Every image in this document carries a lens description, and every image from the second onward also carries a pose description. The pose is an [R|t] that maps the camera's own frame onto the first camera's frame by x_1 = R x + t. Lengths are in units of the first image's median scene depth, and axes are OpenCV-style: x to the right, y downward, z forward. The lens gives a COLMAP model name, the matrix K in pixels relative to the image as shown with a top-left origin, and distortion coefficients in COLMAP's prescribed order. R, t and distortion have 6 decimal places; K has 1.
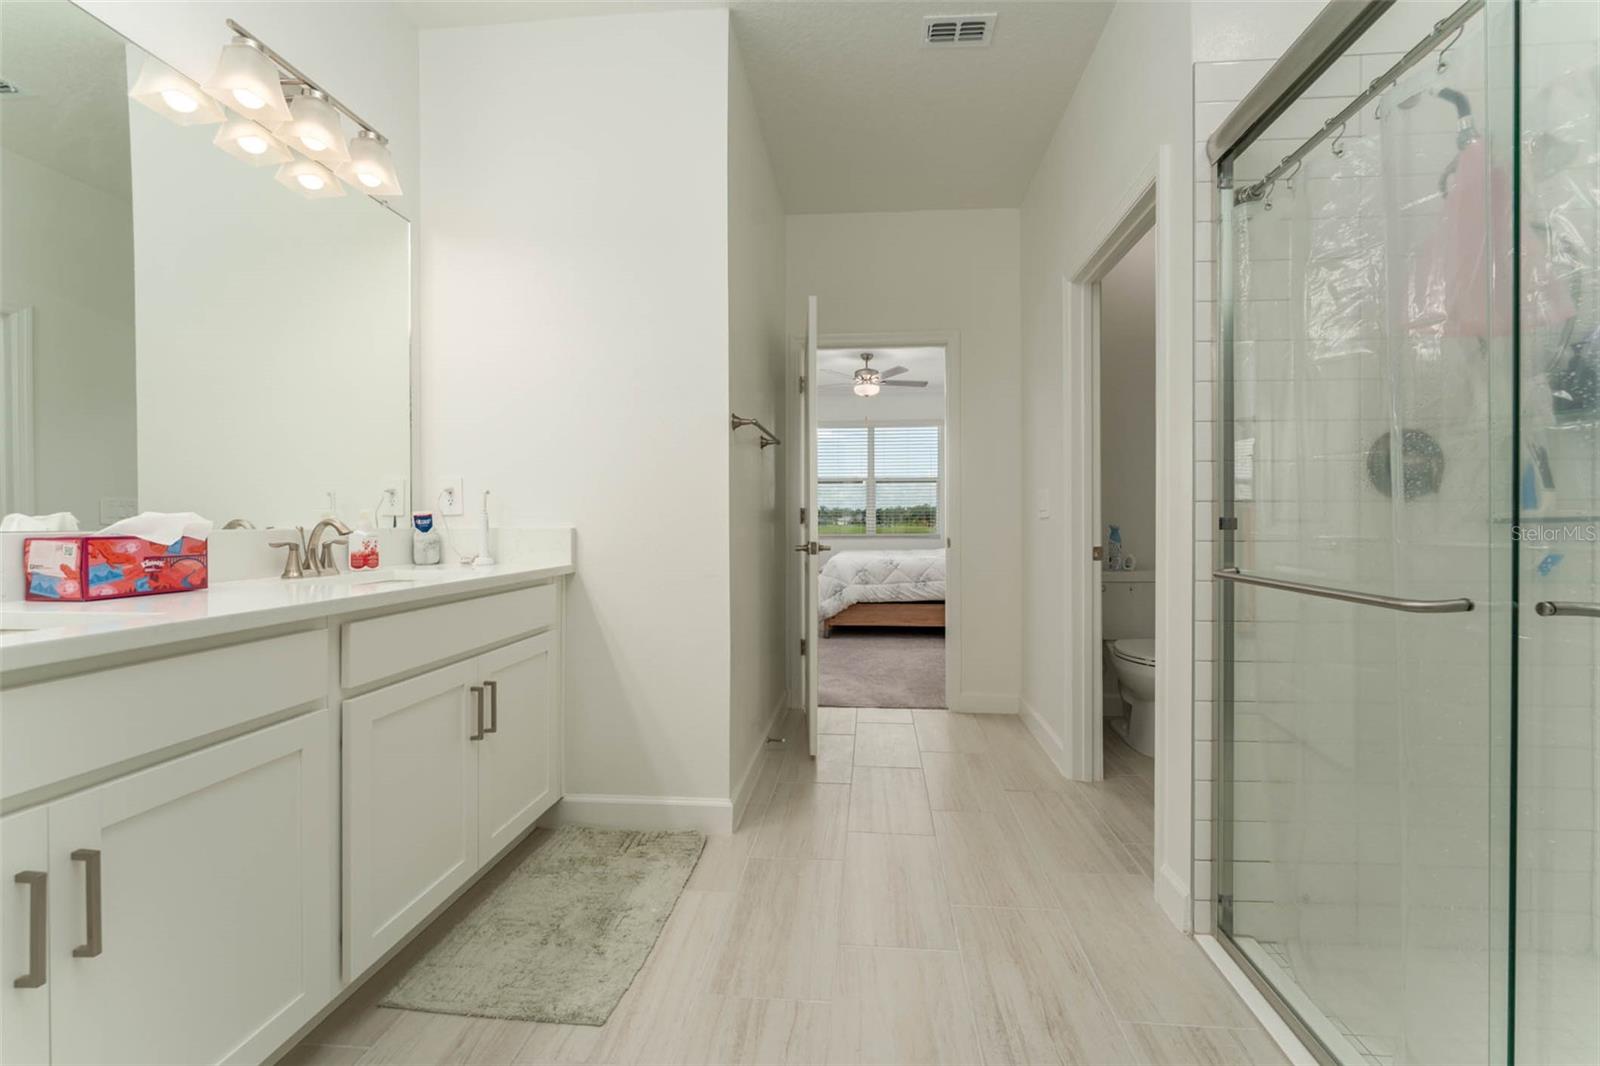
lens RADIAL K [[649.4, 0, 800.8], [0, 649.4, 526.6], [0, 0, 1]] dist [-0.002135, -0.000045]
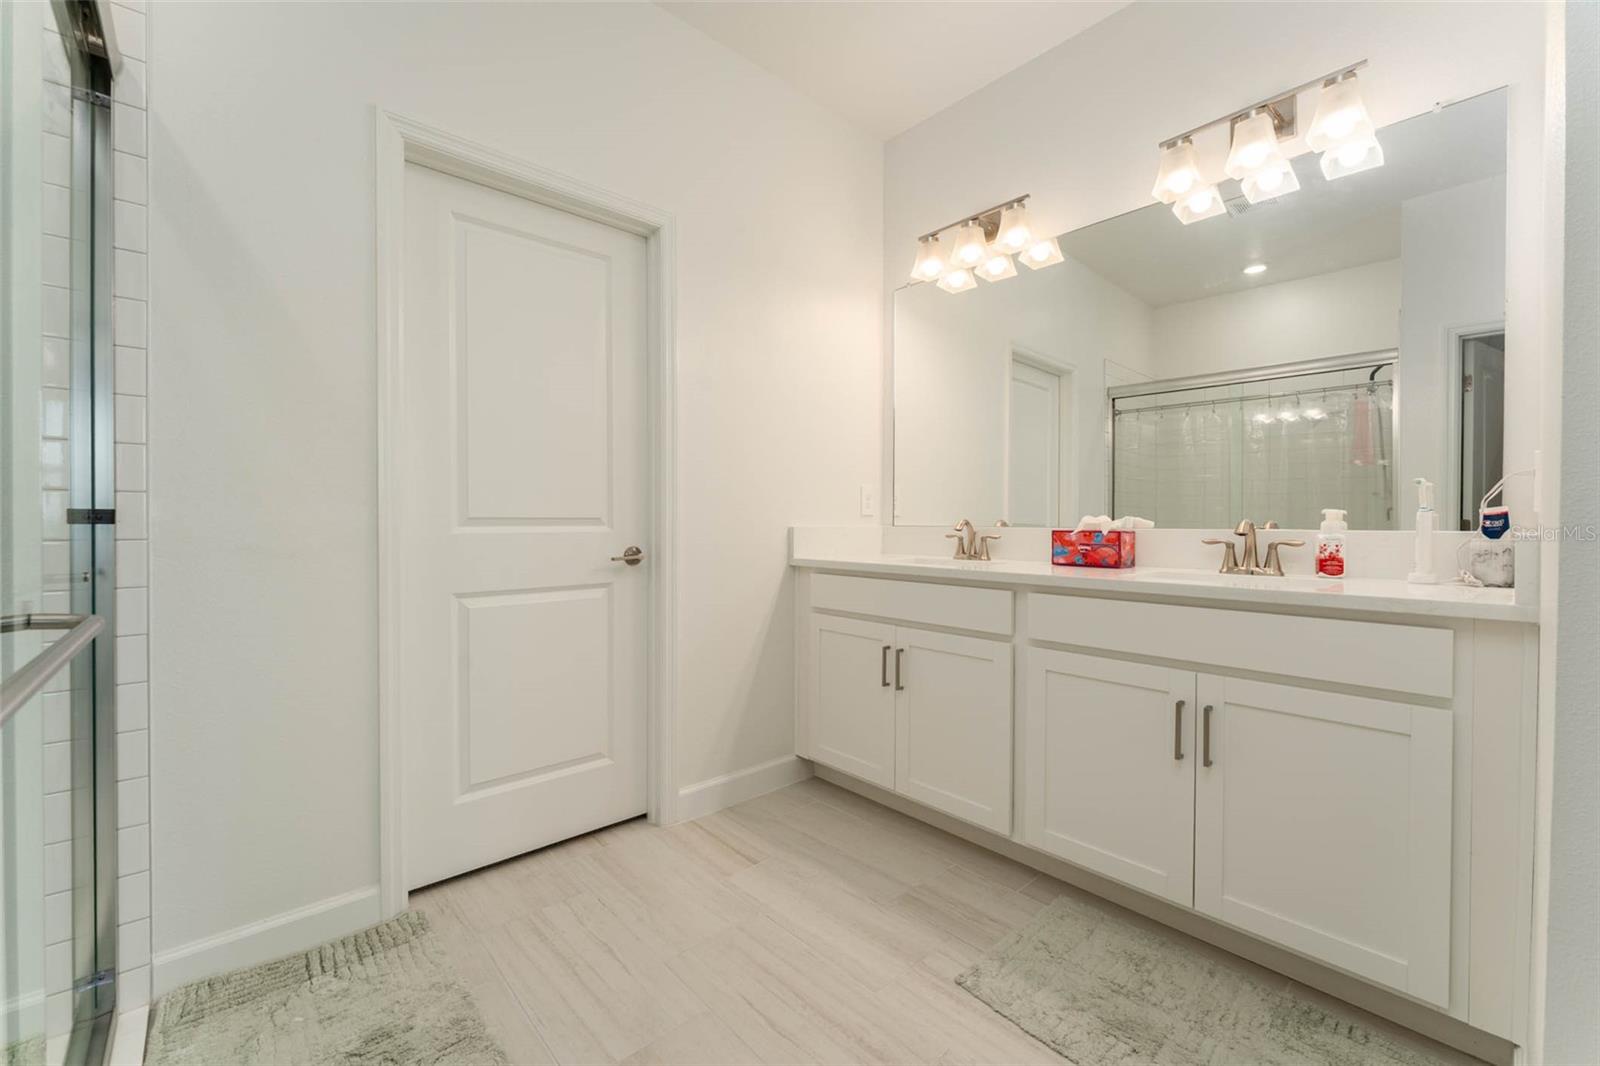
lens RADIAL K [[649.4, 0, 800.8], [0, 649.4, 526.6], [0, 0, 1]] dist [-0.002135, -0.000045]
pose [[-0.669847, 0.005602, -0.742478, 0.505292], [-0.006017, 0.999898, 0.012972, -0.009545], [0.742475, 0.013157, -0.669745, 1.134704]]
